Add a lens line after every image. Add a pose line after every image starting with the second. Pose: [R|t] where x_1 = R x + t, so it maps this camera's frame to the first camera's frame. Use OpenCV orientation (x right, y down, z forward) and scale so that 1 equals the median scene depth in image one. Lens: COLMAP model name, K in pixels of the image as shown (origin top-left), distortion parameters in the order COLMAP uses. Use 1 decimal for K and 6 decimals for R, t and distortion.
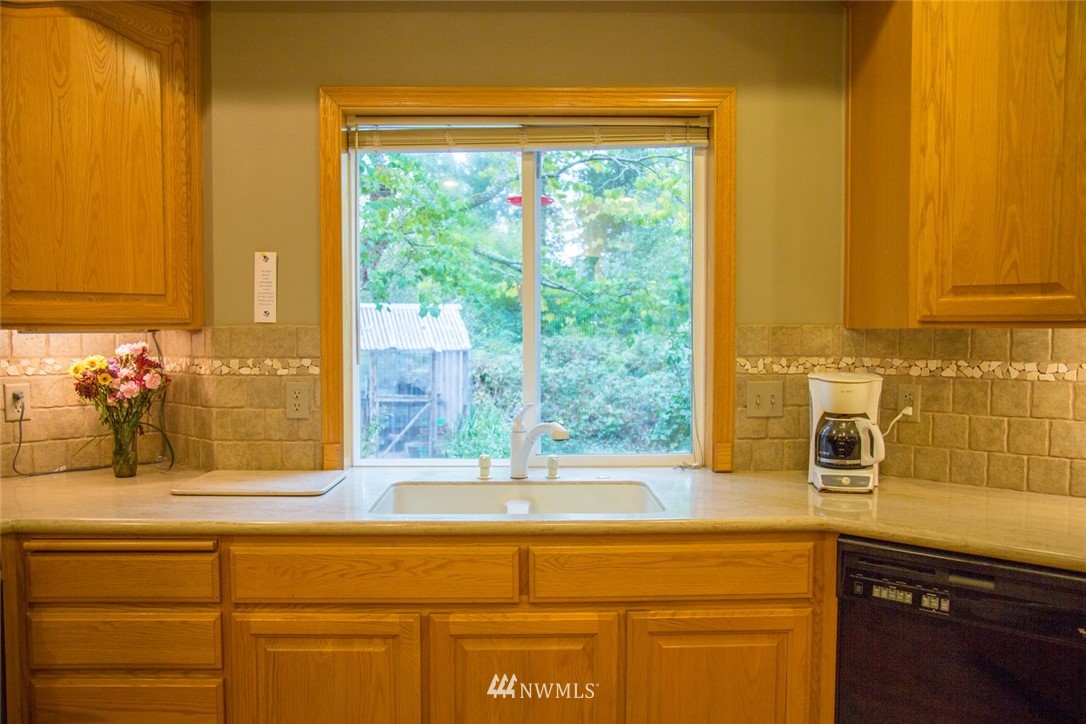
lens RADIAL K [[848.0, 0, 546.5], [0, 848.0, 371.9], [0, 0, 1]] dist [-0.039939, 0.007132]
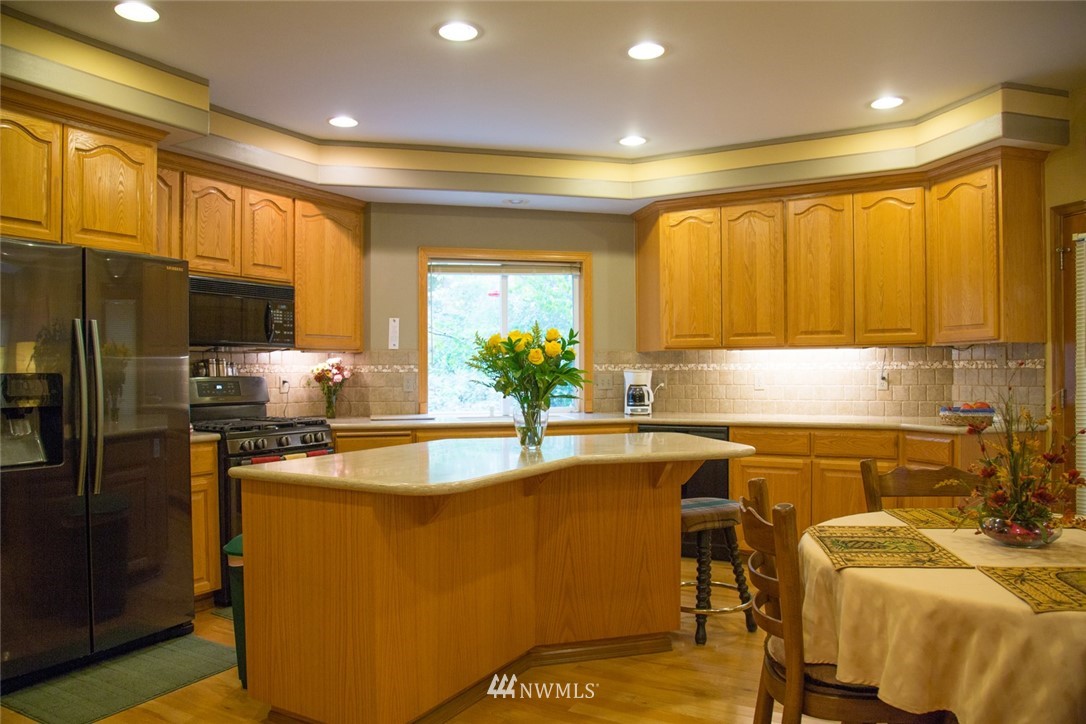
lens RADIAL K [[785.2, 0, 543.0], [0, 785.2, 362.0], [0, 0, 1]] dist [-0.051531, 0.004139]
pose [[0.972737, -0.001610, 0.231908, -0.445483], [0.015930, 0.998078, -0.059891, 0.111152], [-0.231365, 0.061952, 0.970892, -1.160237]]
